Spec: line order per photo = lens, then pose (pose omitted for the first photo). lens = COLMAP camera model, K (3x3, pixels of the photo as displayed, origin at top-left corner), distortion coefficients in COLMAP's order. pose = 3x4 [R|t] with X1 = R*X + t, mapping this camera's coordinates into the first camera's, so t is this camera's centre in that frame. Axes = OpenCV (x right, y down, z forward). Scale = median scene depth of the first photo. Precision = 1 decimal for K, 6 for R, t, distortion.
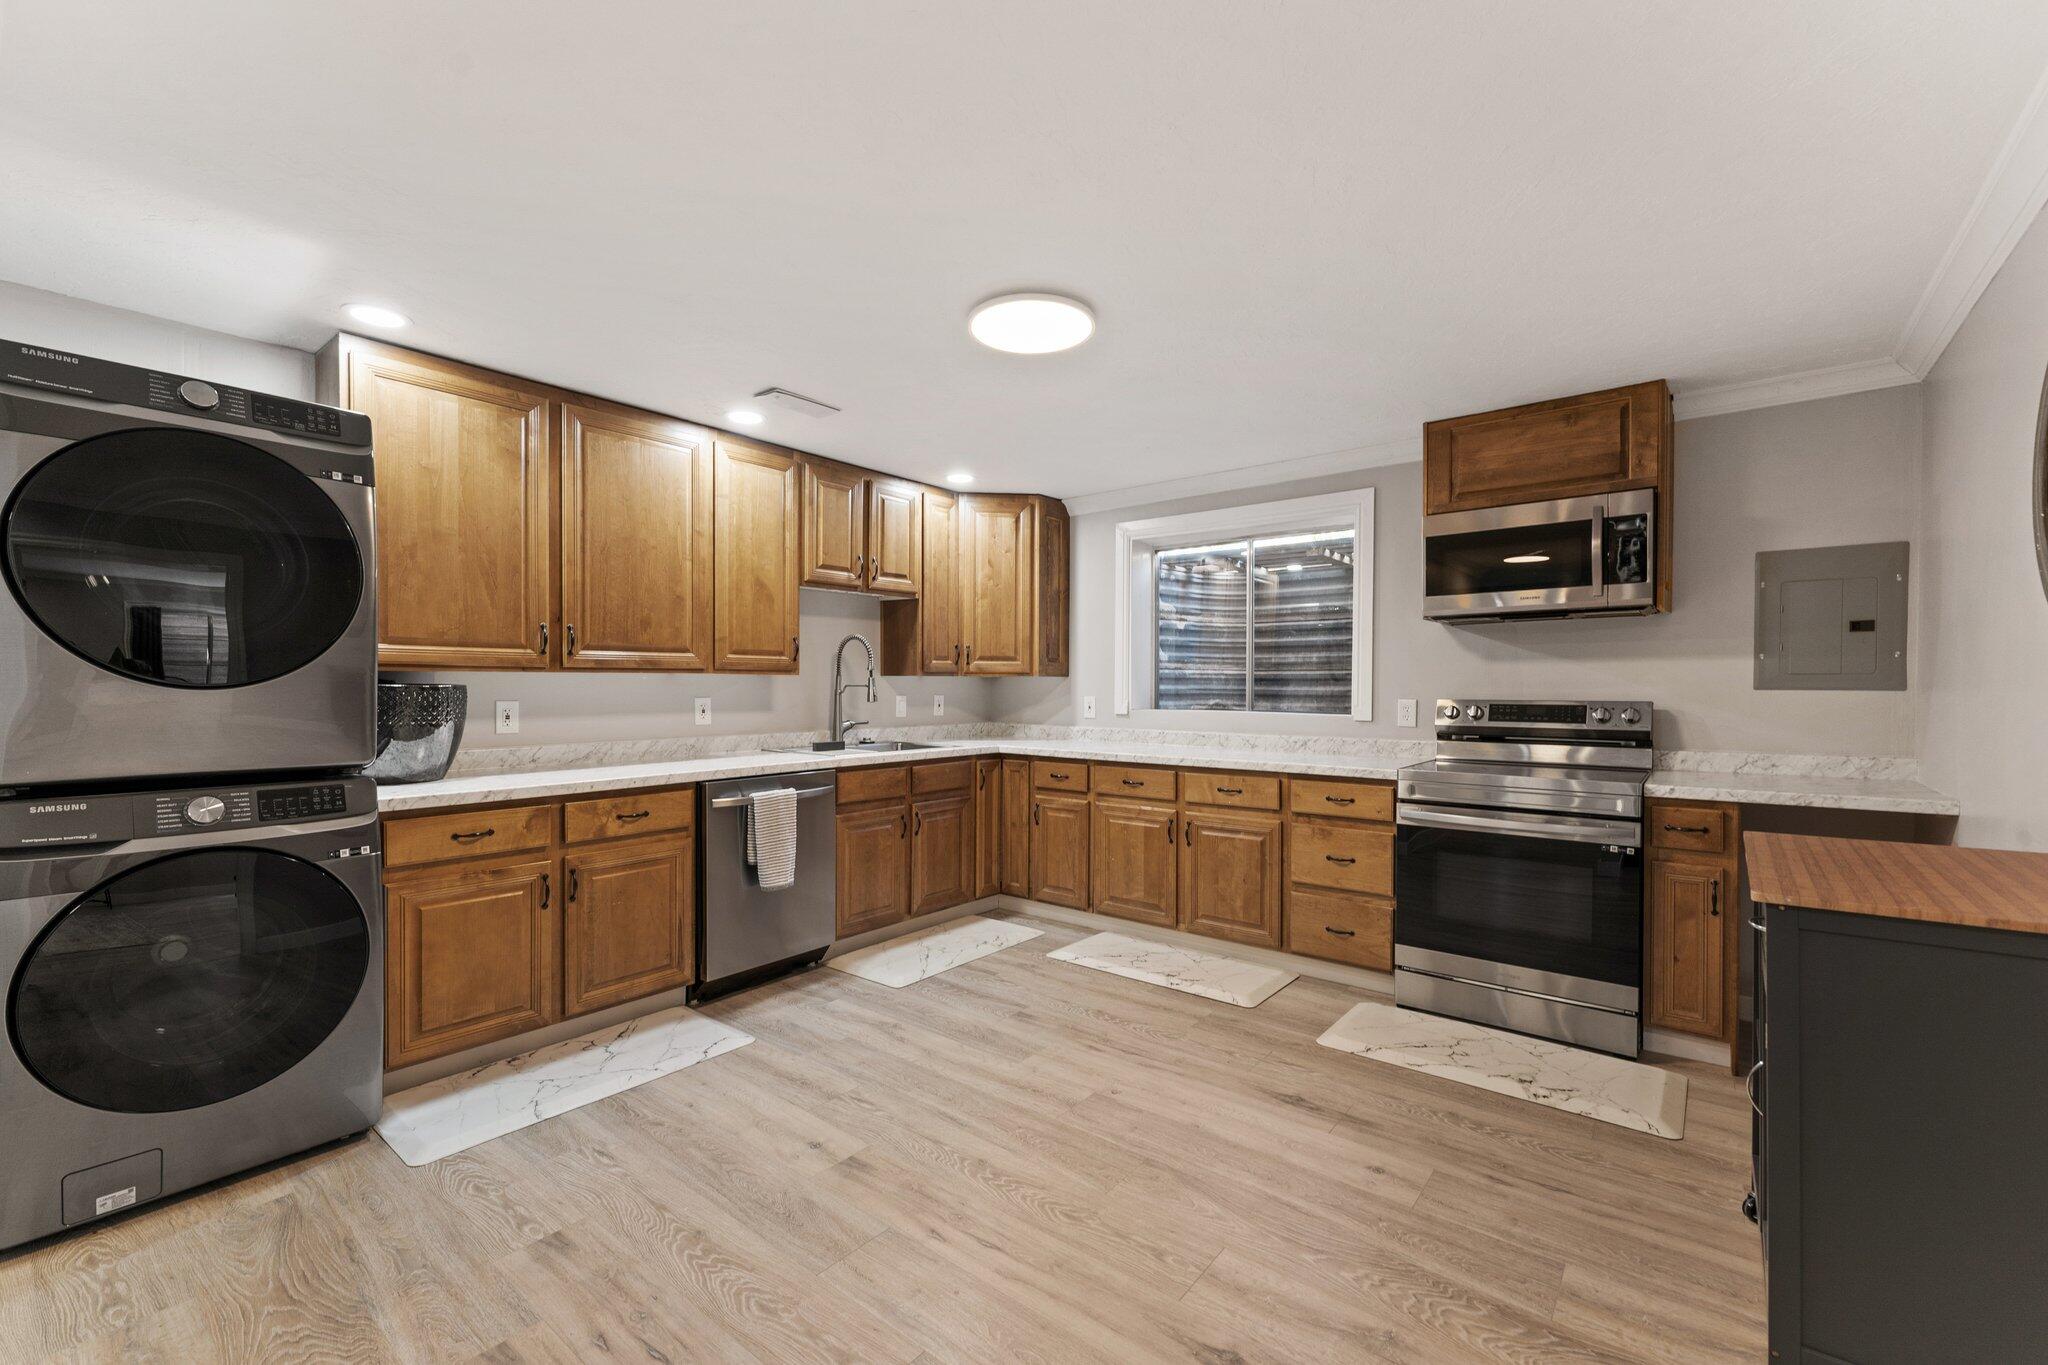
lens RADIAL K [[840.3, 0, 1028.1], [0, 840.3, 689.5], [0, 0, 1]] dist [-0.001937, -0.000156]
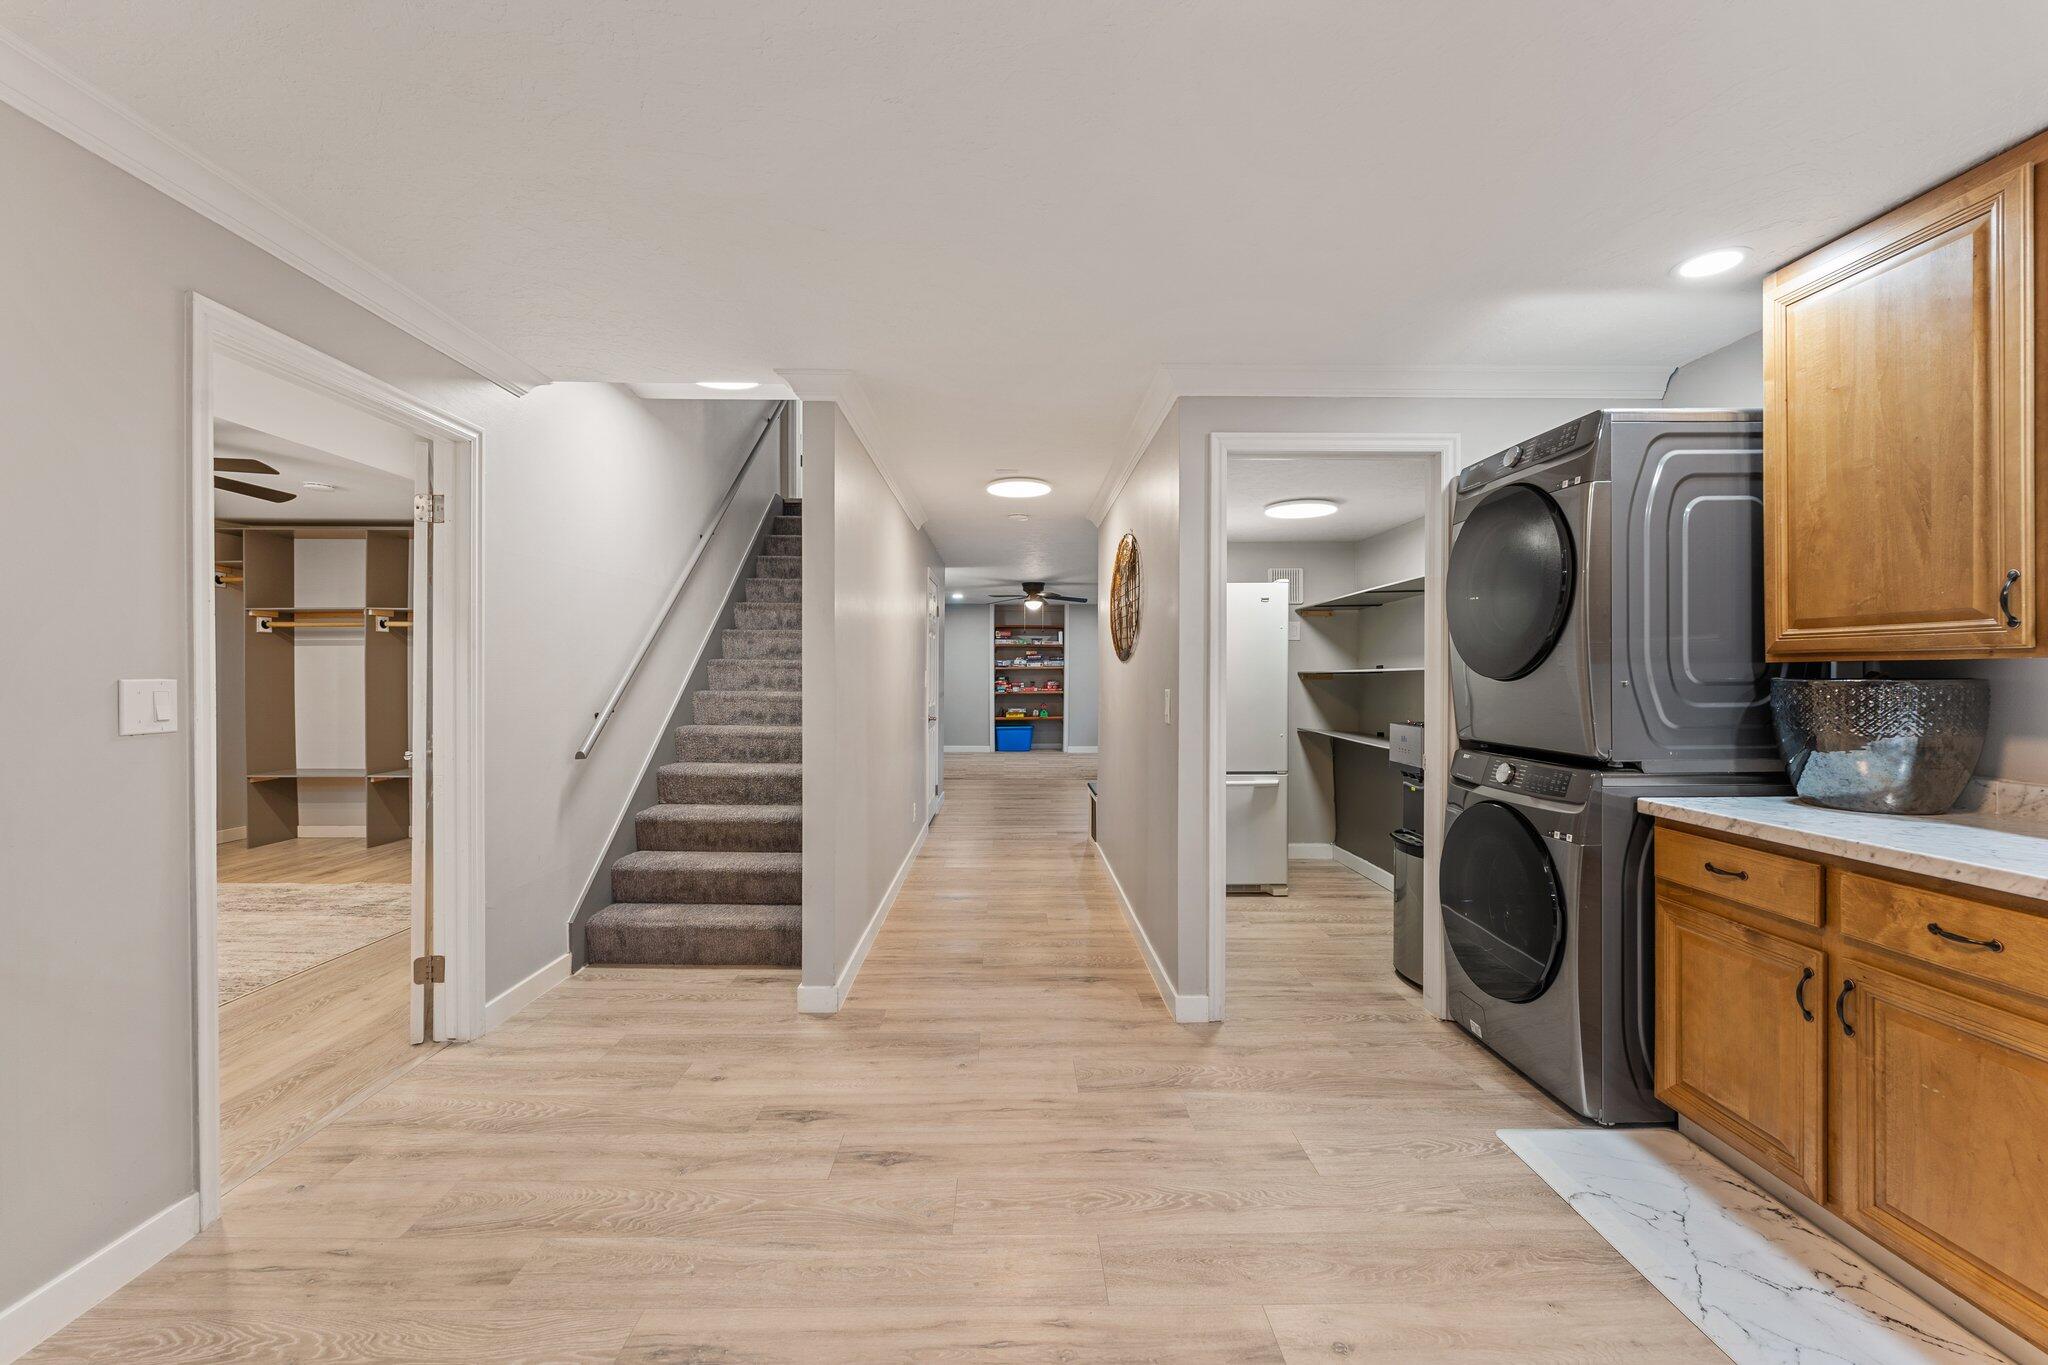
lens RADIAL K [[840.3, 0, 1027.0], [0, 840.3, 671.7], [0, 0, 1]] dist [-0.001937, -0.000156]
pose [[-0.770202, -0.003971, -0.637787, 0.330412], [-0.005638, 0.999984, 0.000581, -0.009138], [0.637775, 0.004043, -0.770212, 1.168936]]
